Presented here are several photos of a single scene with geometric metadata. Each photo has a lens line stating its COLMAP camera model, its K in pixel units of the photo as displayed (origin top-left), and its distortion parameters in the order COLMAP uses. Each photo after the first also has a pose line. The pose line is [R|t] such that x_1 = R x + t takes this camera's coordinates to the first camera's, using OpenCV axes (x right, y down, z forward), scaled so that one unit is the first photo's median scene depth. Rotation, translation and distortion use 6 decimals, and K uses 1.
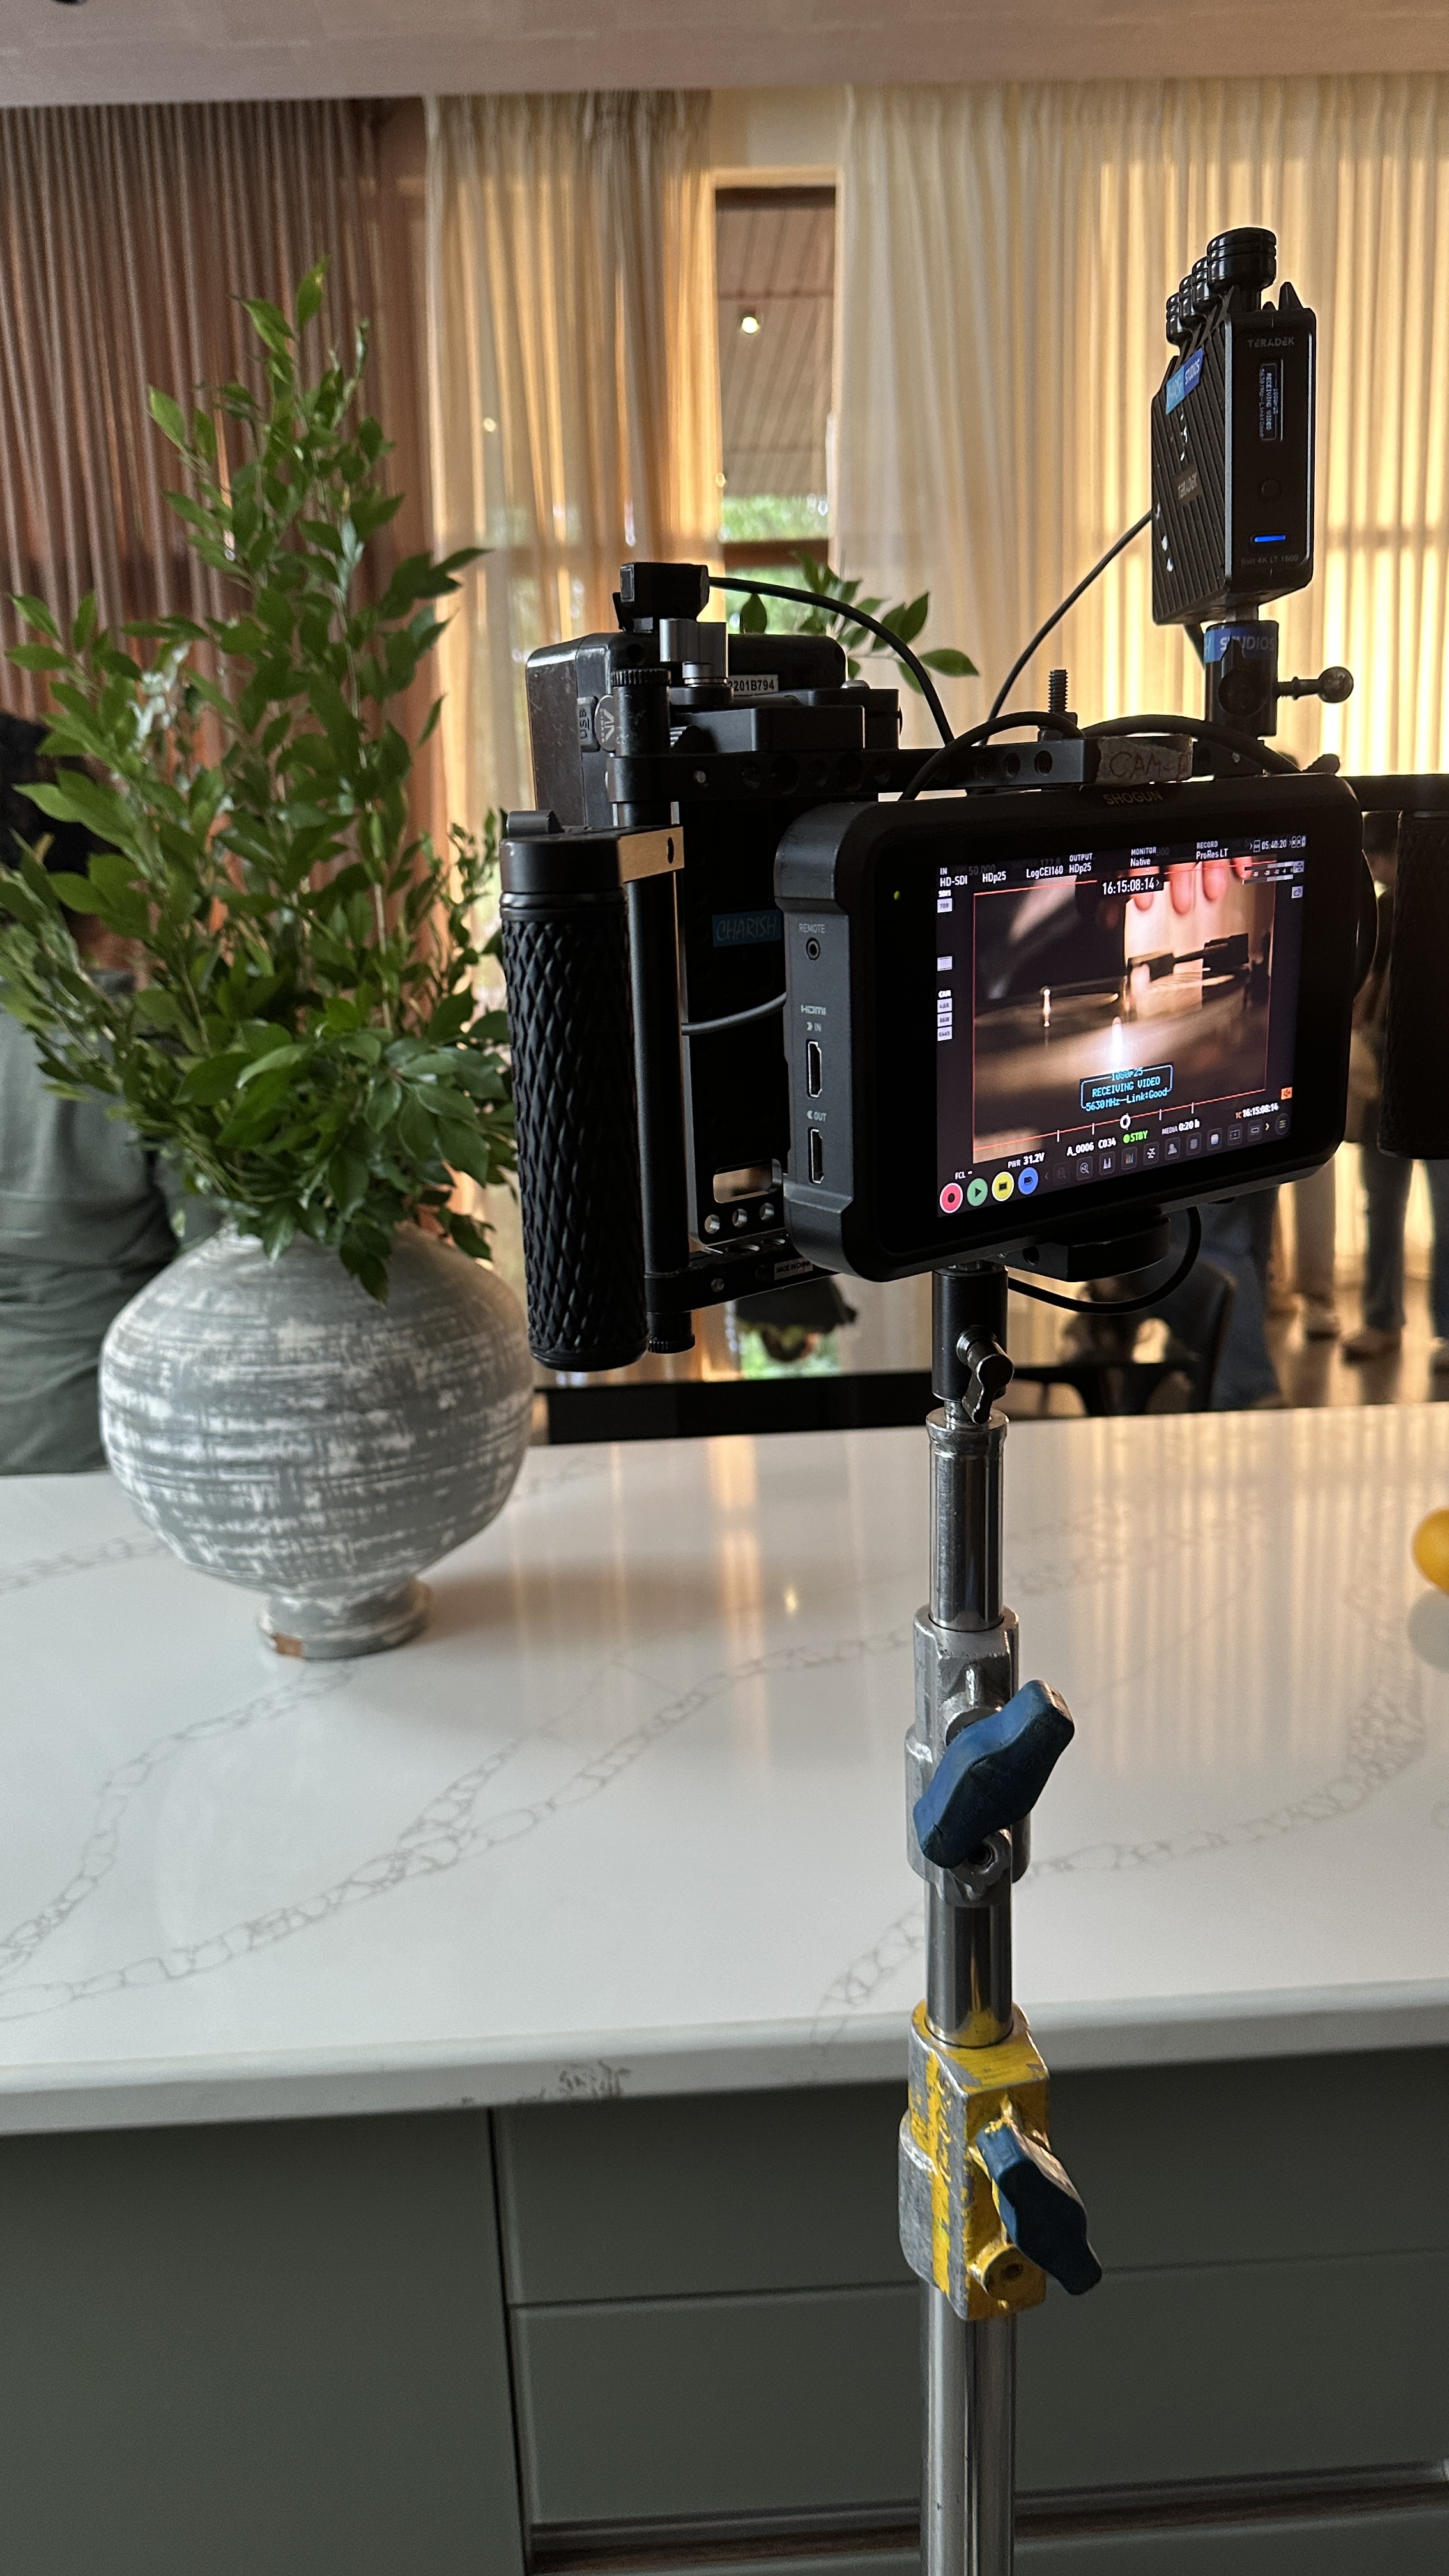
lens RADIAL K [[1828.9, 0, 722.6], [0, 1828.9, 1300.8], [0, 0, 1]] dist [0.071672, -0.080232]
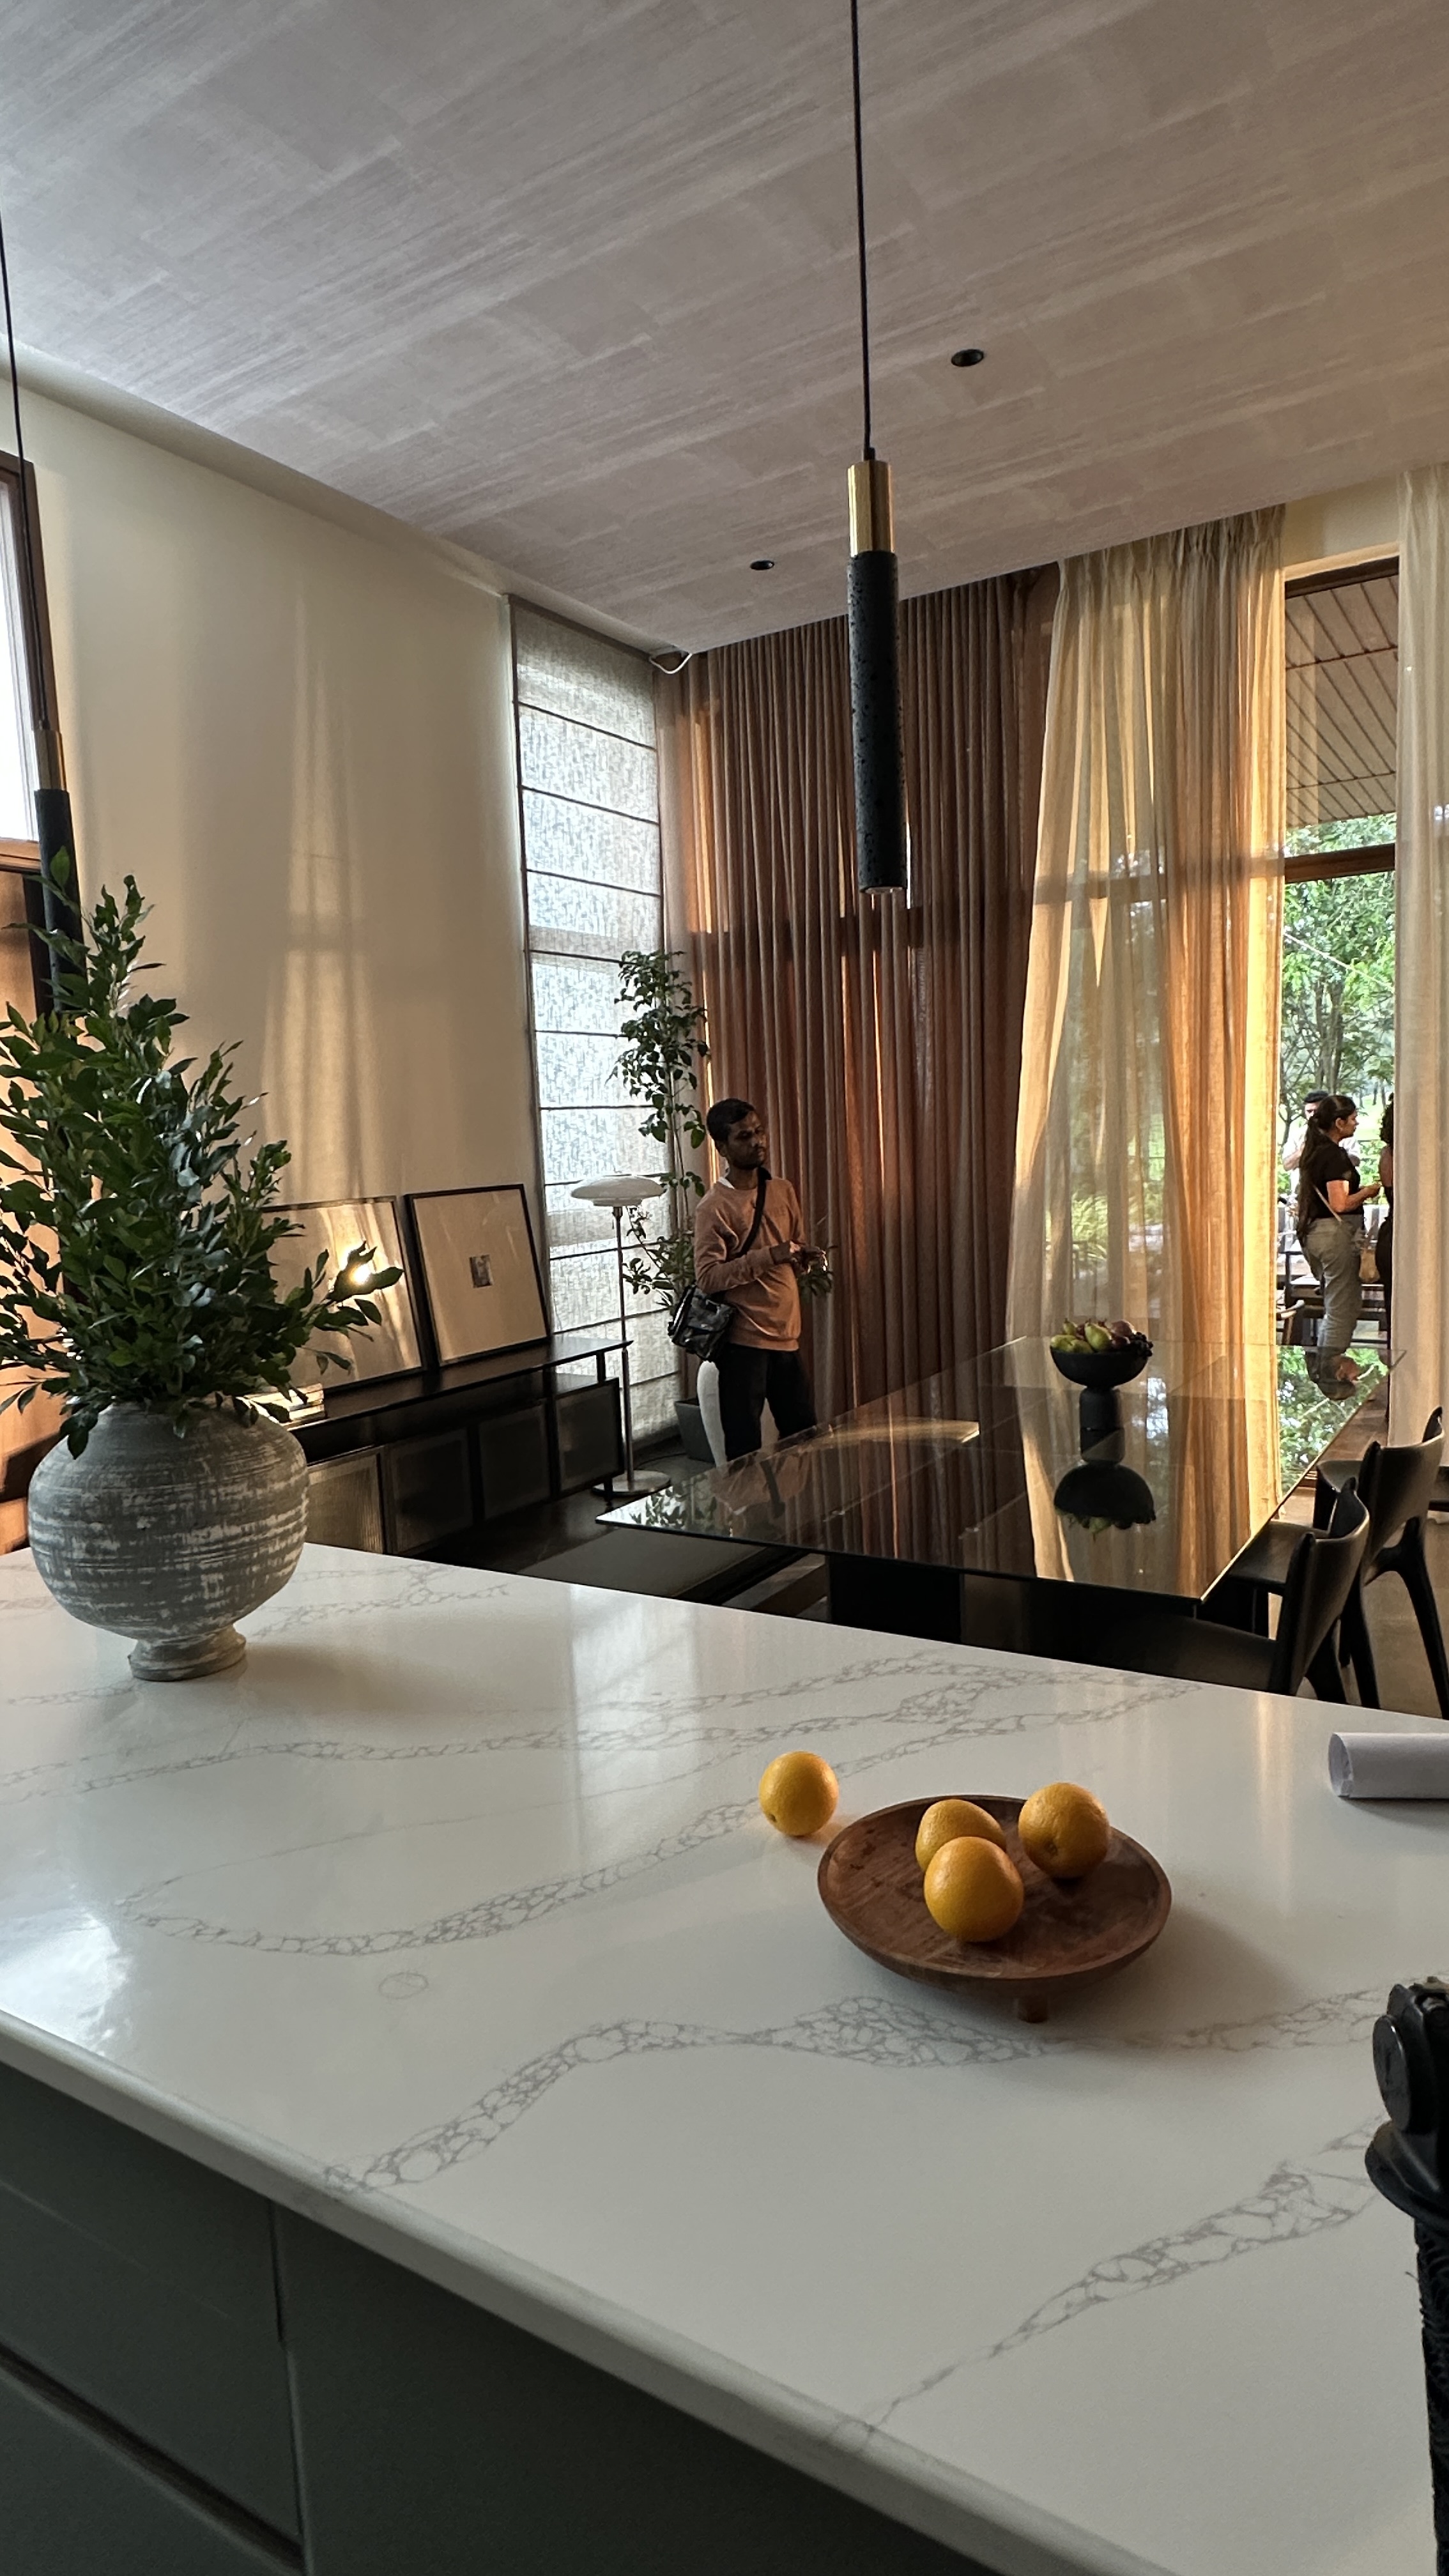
lens RADIAL K [[1427.9, 0, 724.5], [0, 1427.9, 1288.0], [0, 0, 1]] dist [0.021241, 0.000057]
pose [[0.832259, 0.069097, -0.550064, 0.922033], [-0.121819, 0.990746, -0.059860, -0.131823], [0.540837, 0.116827, 0.832975, 0.232425]]
